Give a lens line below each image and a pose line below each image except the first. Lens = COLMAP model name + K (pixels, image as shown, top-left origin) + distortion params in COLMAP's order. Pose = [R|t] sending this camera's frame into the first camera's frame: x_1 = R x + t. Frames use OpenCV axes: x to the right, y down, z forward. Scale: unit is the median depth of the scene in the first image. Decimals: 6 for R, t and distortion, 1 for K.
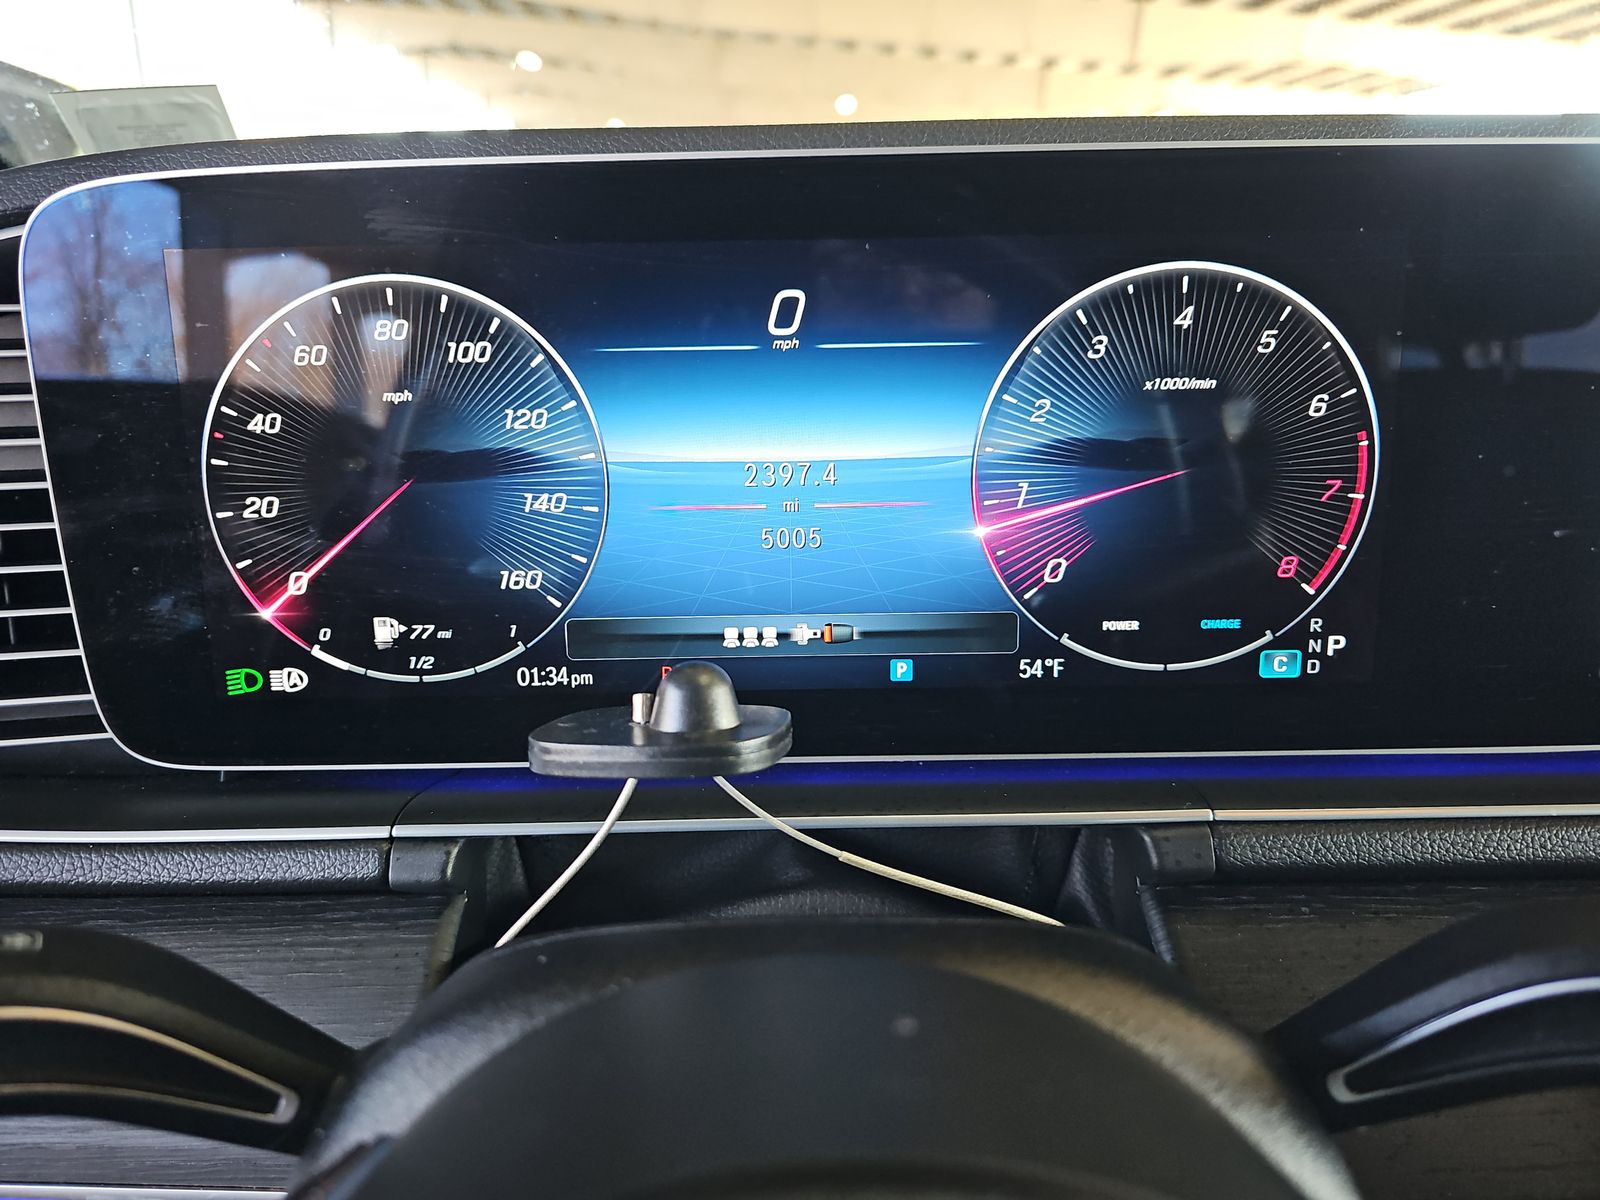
lens RADIAL K [[1107.4, 0, 794.0], [0, 1107.4, 605.2], [0, 0, 1]] dist [0.053459, -0.048448]
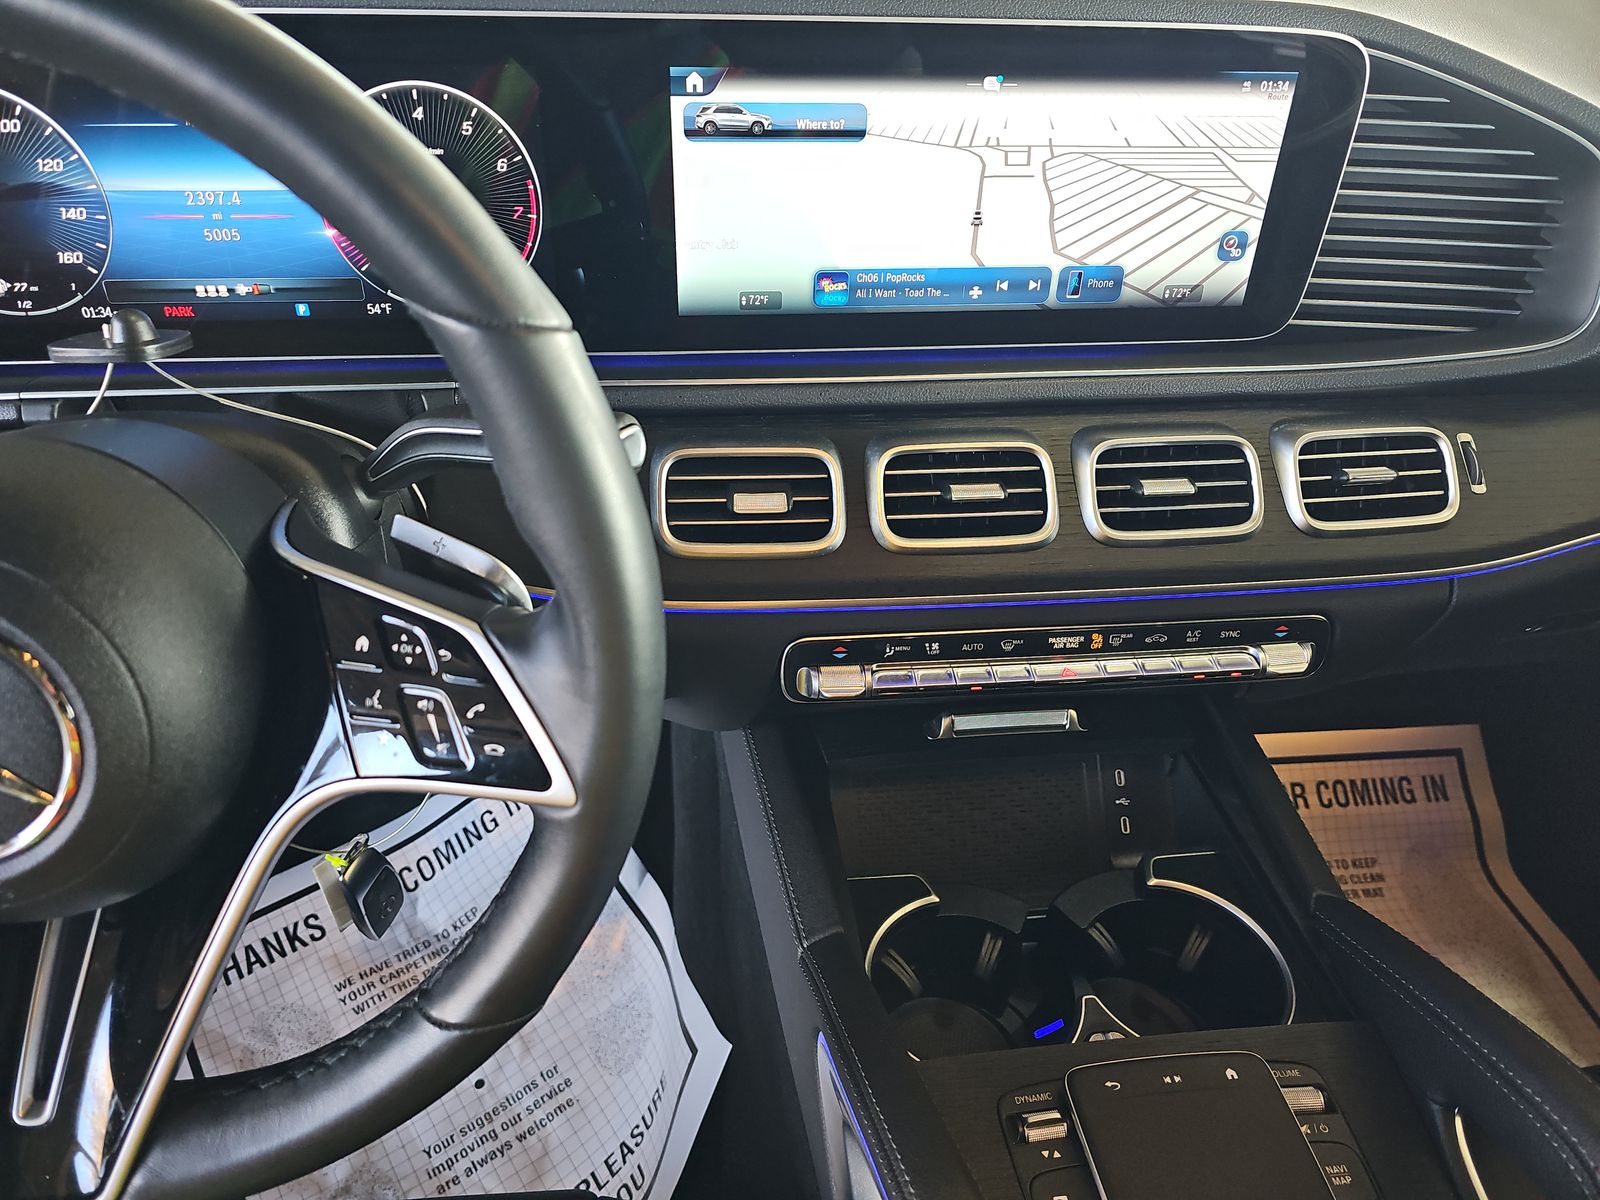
lens RADIAL K [[1107.4, 0, 794.0], [0, 1107.4, 605.2], [0, 0, 1]] dist [0.053459, -0.048448]
pose [[0.994938, -0.026658, 0.096895, 0.743569], [-0.010552, 0.931134, 0.364524, -0.177739], [-0.099940, -0.363702, 0.926139, -1.032557]]
